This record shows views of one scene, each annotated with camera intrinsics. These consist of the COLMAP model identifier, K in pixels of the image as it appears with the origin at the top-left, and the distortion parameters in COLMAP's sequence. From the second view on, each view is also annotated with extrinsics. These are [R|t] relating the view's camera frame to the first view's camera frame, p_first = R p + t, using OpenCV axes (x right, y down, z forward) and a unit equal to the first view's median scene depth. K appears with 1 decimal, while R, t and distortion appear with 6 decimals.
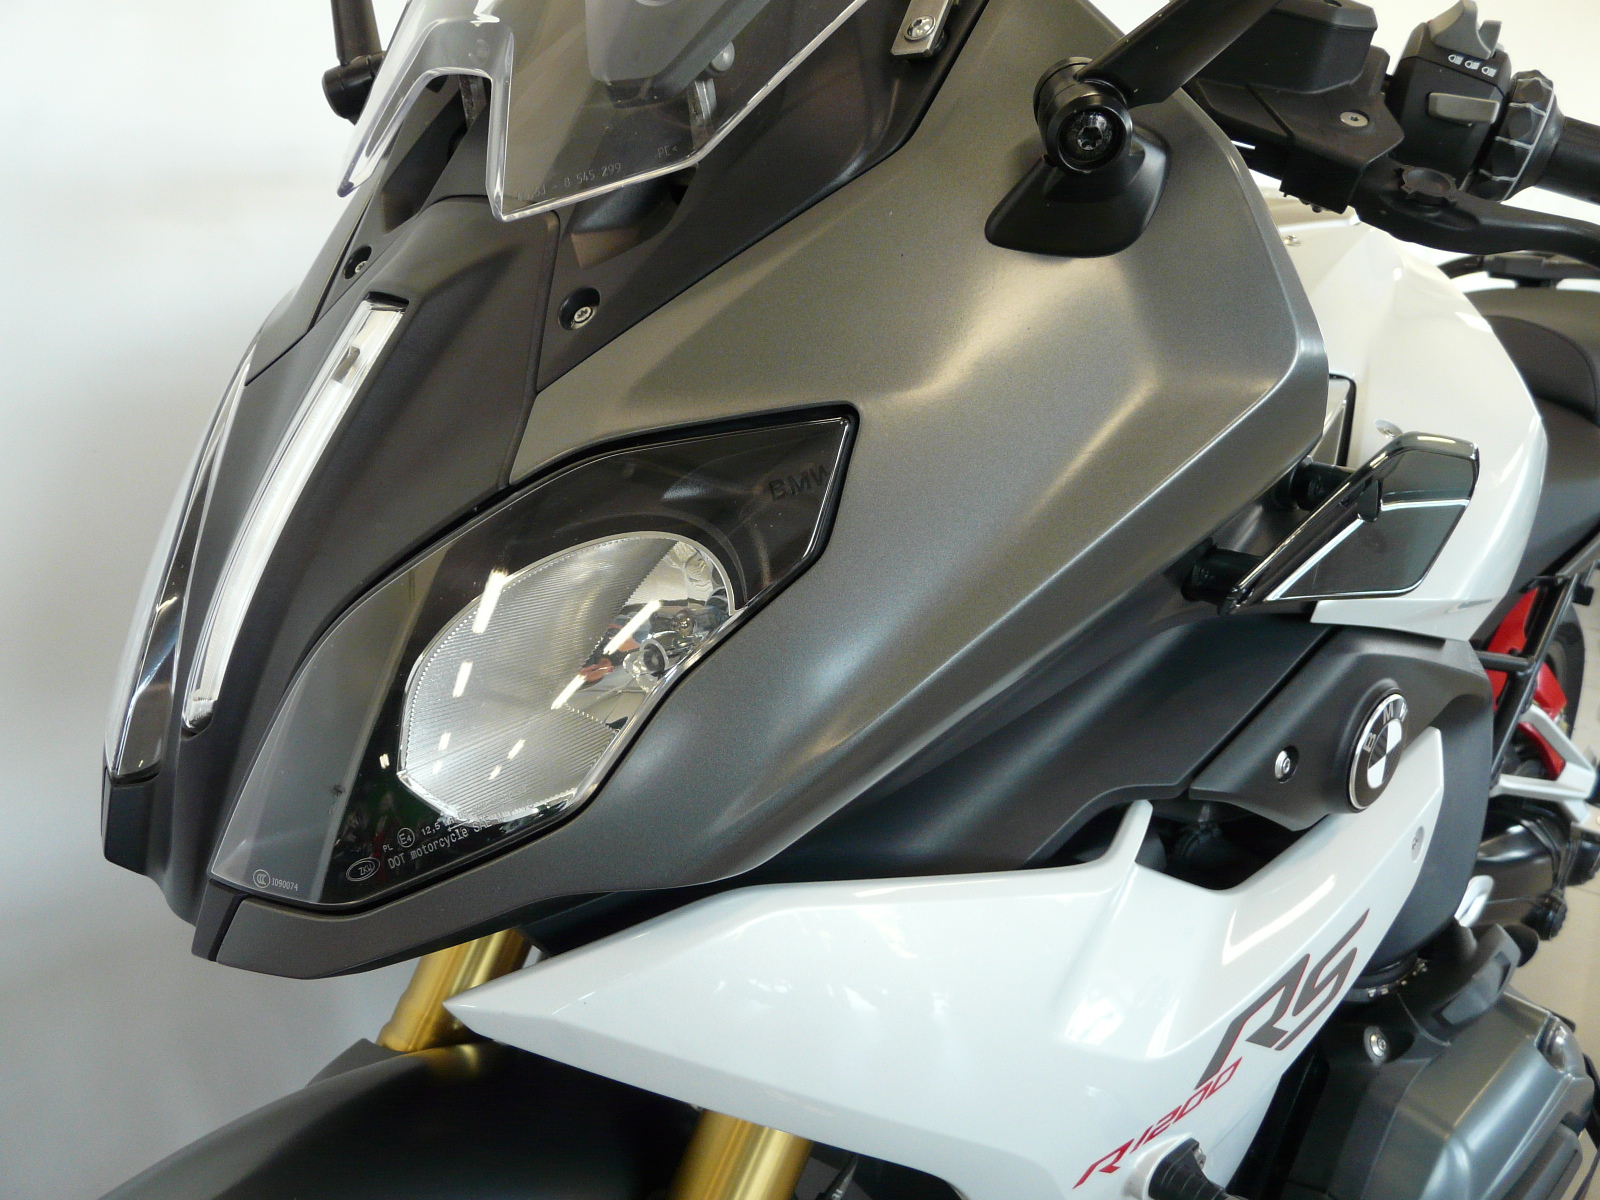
lens RADIAL K [[1332.6, 0, 789.1], [0, 1332.6, 603.3], [0, 0, 1]] dist [-0.080891, 0.110634]
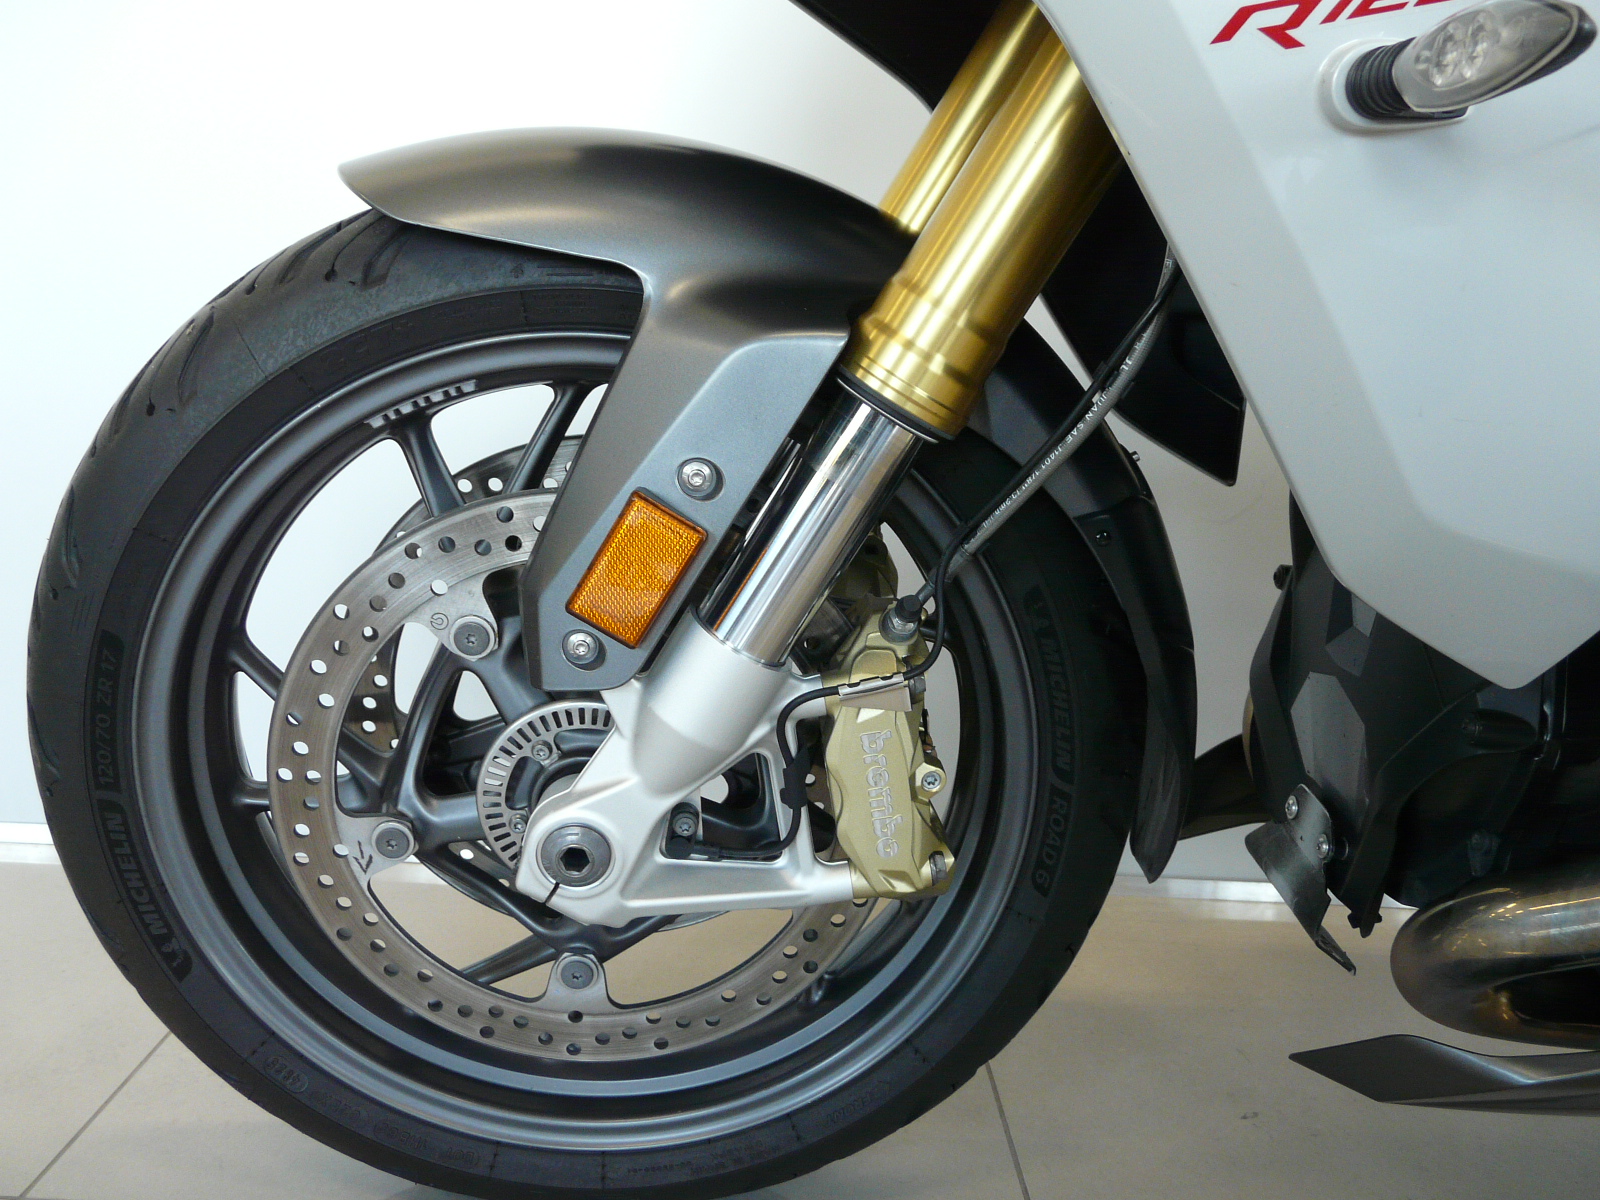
lens RADIAL K [[1332.6, 0, 795.4], [0, 1332.6, 608.6], [0, 0, 1]] dist [-0.080891, 0.110634]
pose [[0.694453, 0.166333, -0.700049, 0.668943], [-0.233811, 0.972282, -0.000927, 0.870299], [0.680490, 0.164323, 0.714094, 0.400045]]
